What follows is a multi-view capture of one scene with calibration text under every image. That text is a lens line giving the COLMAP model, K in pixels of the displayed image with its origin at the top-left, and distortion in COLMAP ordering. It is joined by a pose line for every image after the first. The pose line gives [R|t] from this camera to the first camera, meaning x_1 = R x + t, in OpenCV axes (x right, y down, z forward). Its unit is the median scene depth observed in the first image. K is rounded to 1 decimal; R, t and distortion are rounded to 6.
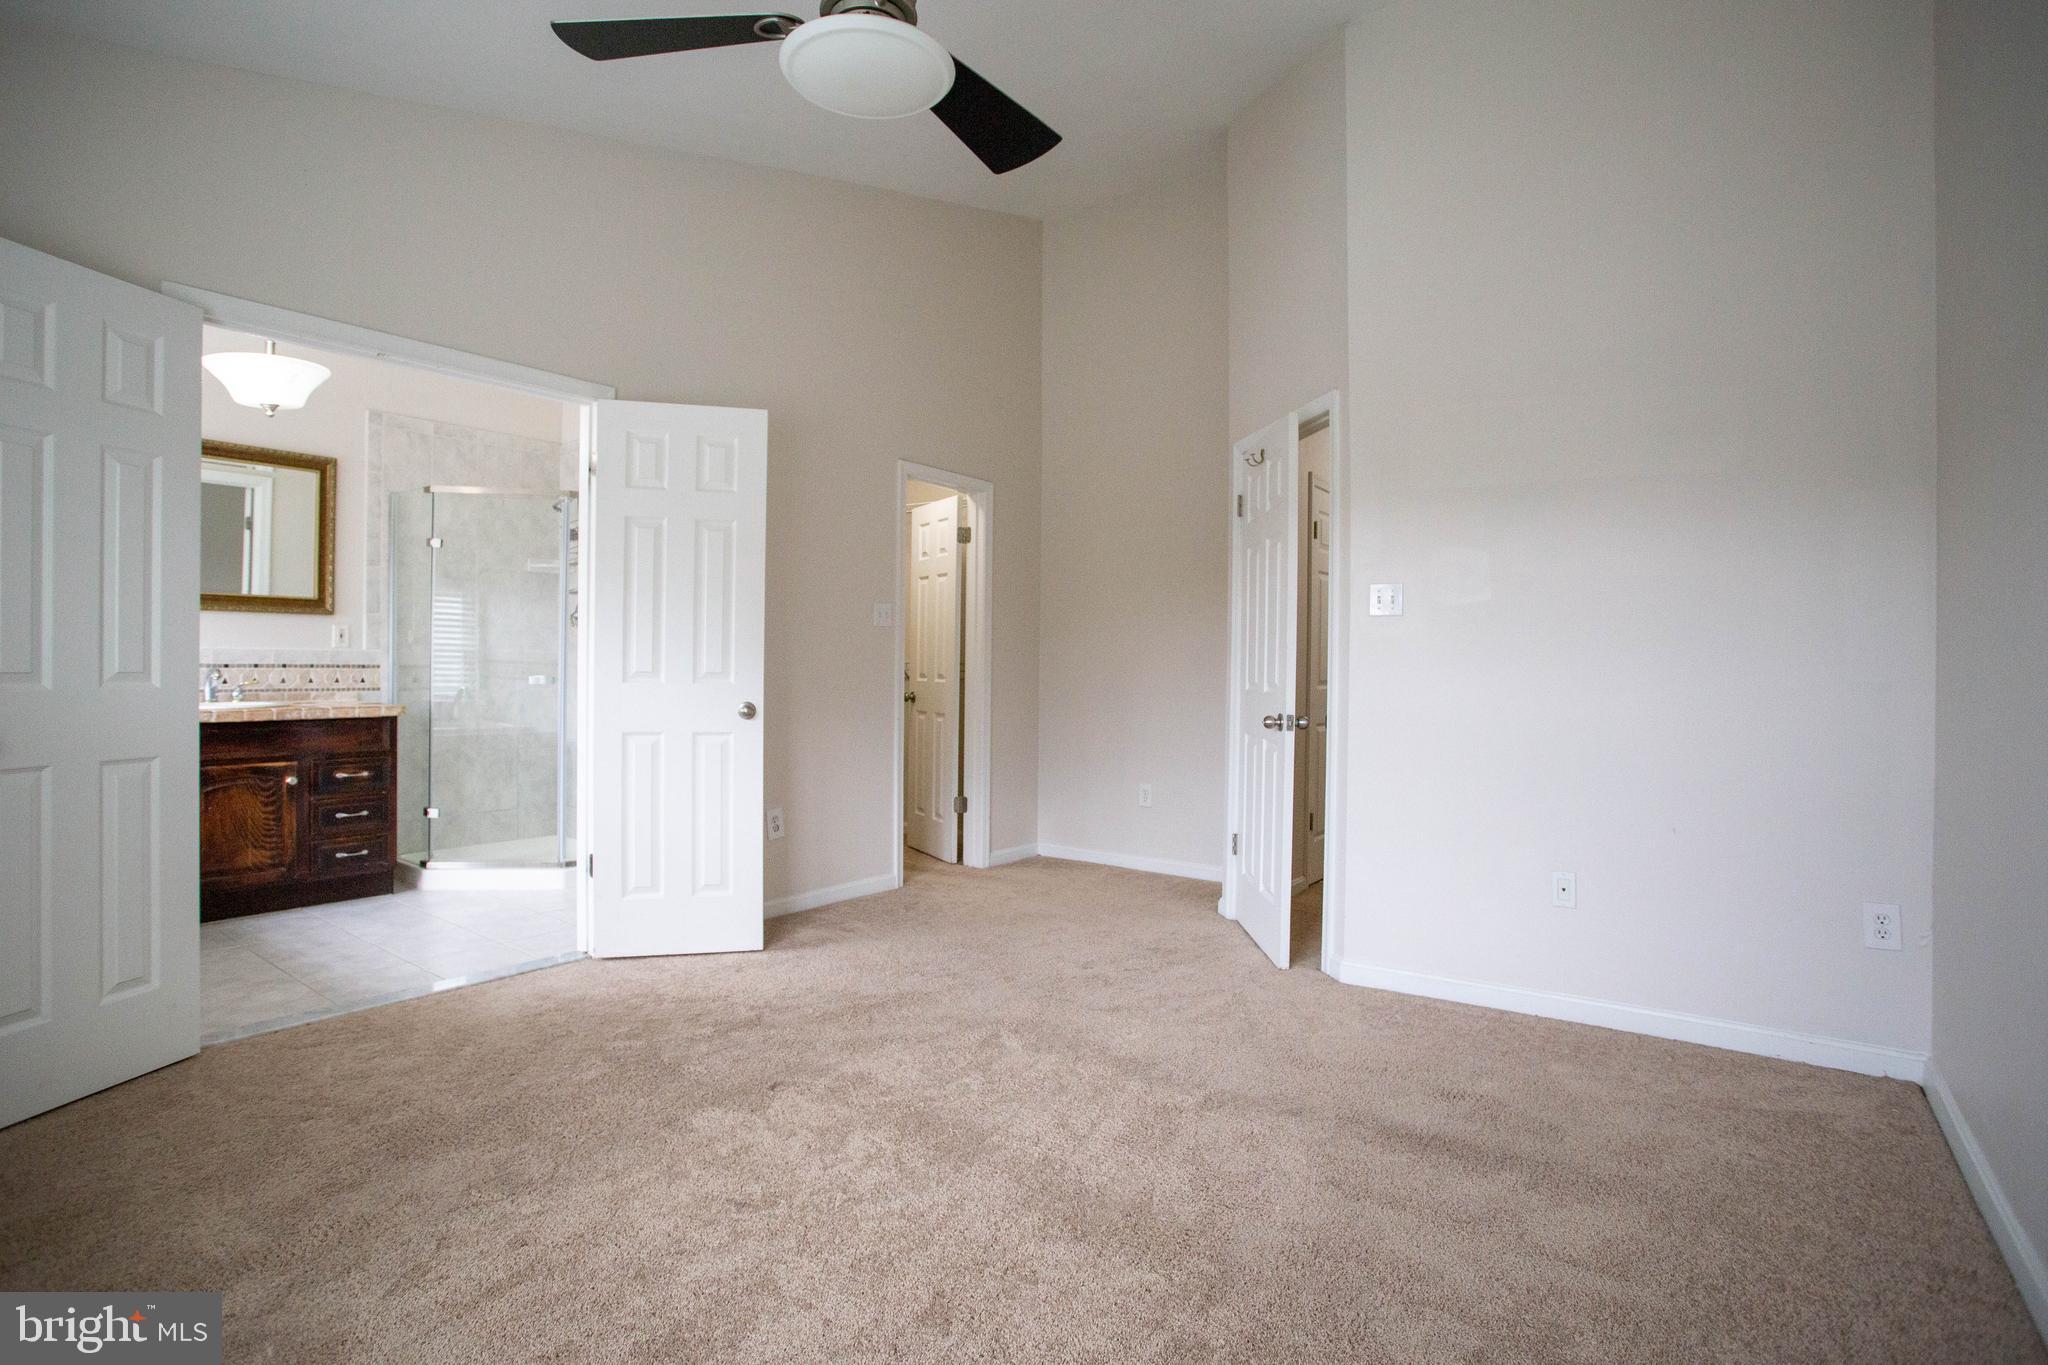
lens RADIAL K [[976.7, 0, 1016.1], [0, 976.7, 671.1], [0, 0, 1]] dist [-0.010848, 0.003085]
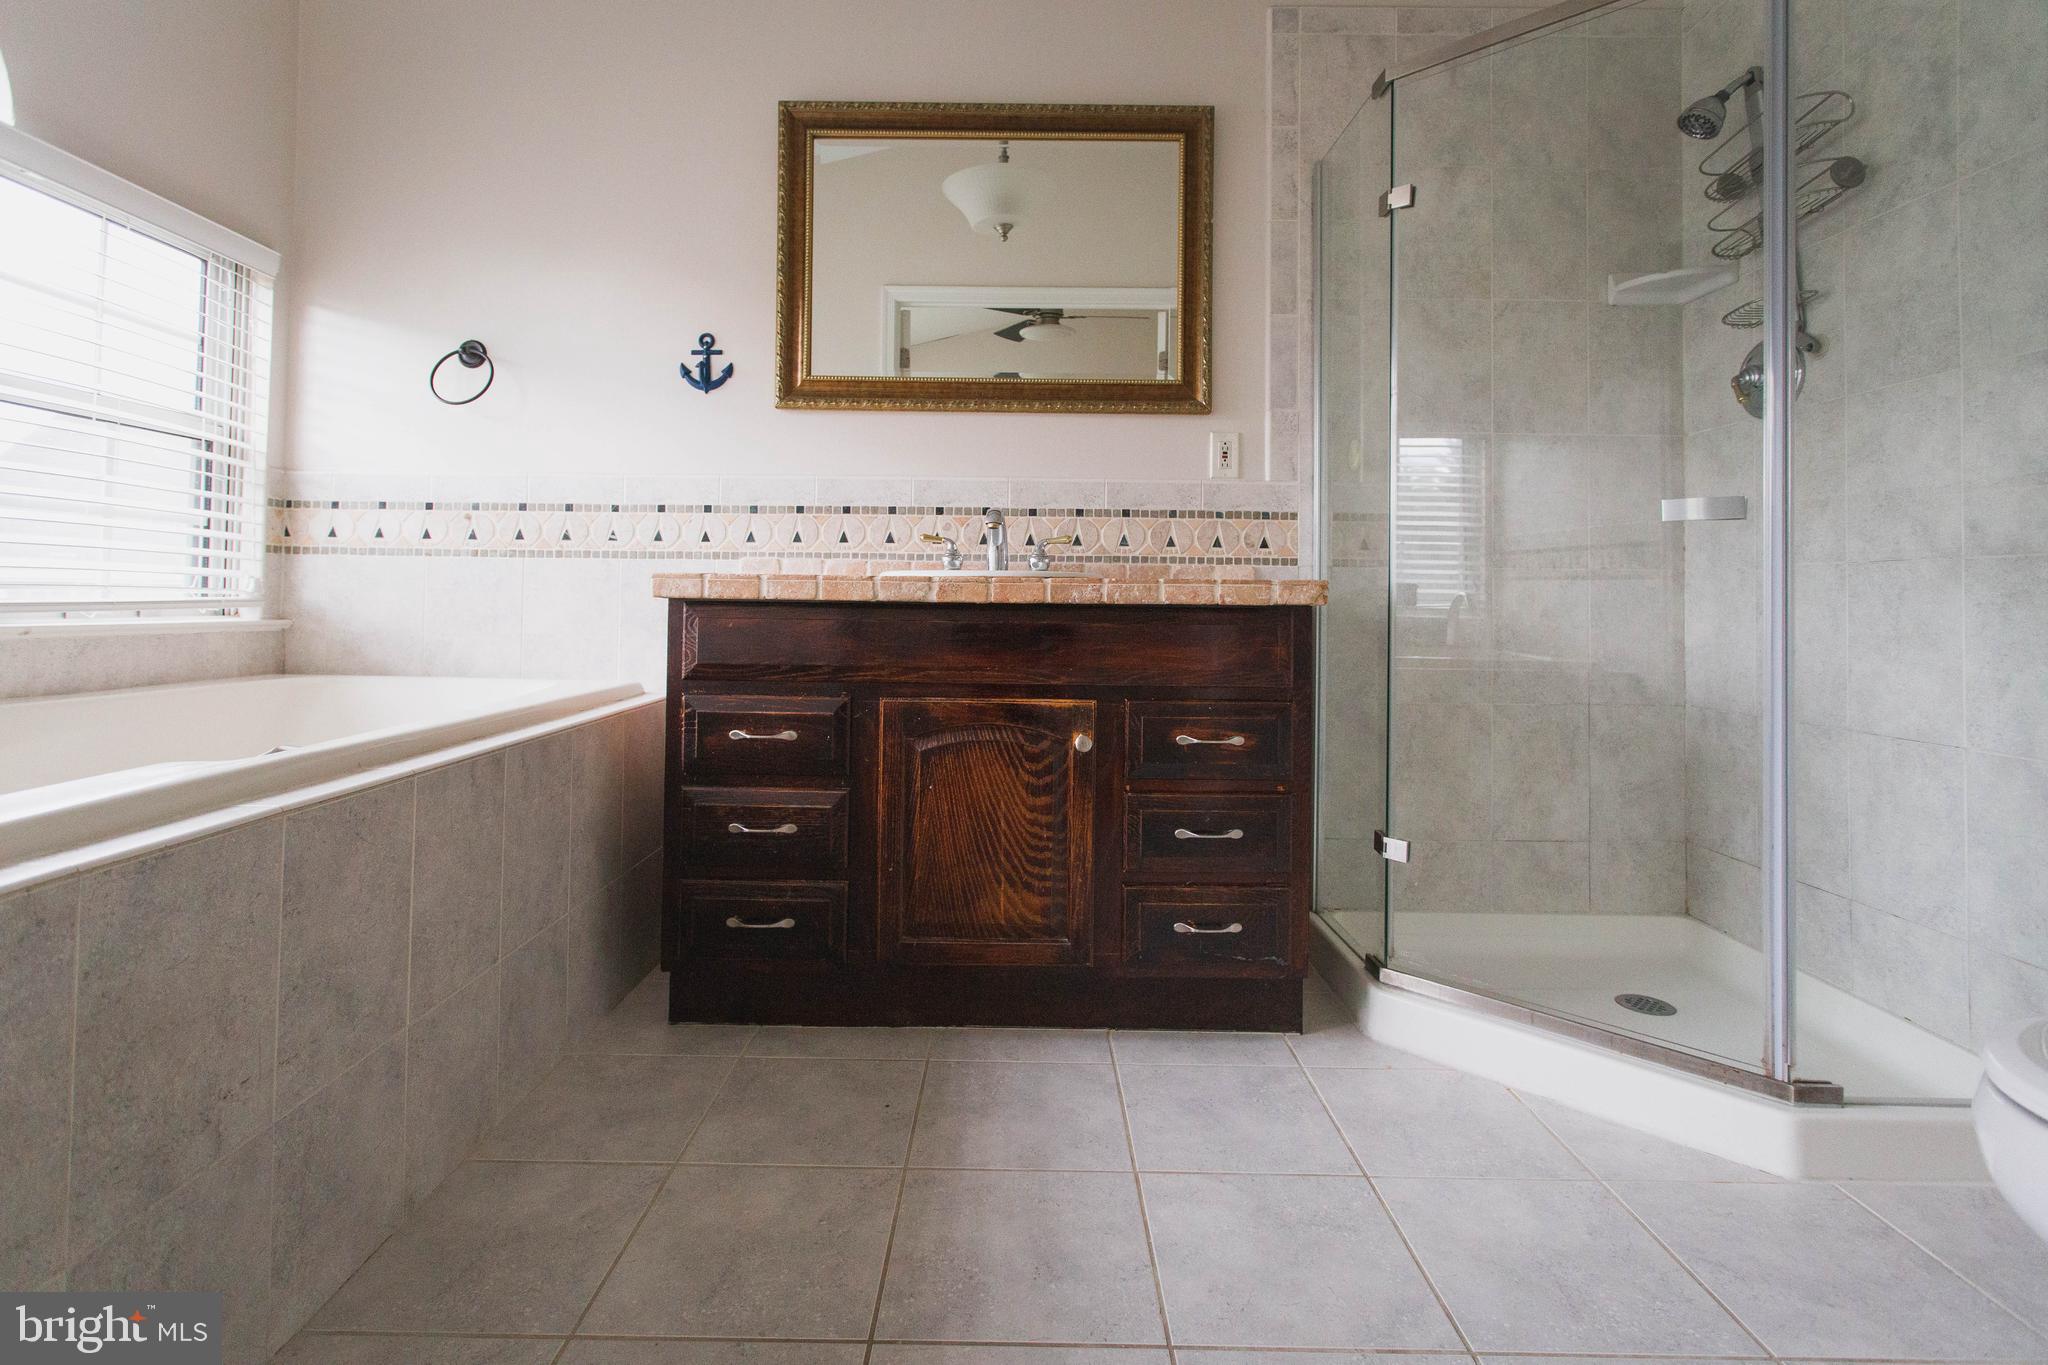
lens RADIAL K [[976.7, 0, 930.4], [0, 976.7, 599.6], [0, 0, 1]] dist [-0.010848, 0.003085]
pose [[0.531896, -0.011672, -0.846730, -0.356534], [-0.002238, 0.999882, -0.015189, 0.048130], [0.846807, 0.009974, 0.531807, 0.617629]]
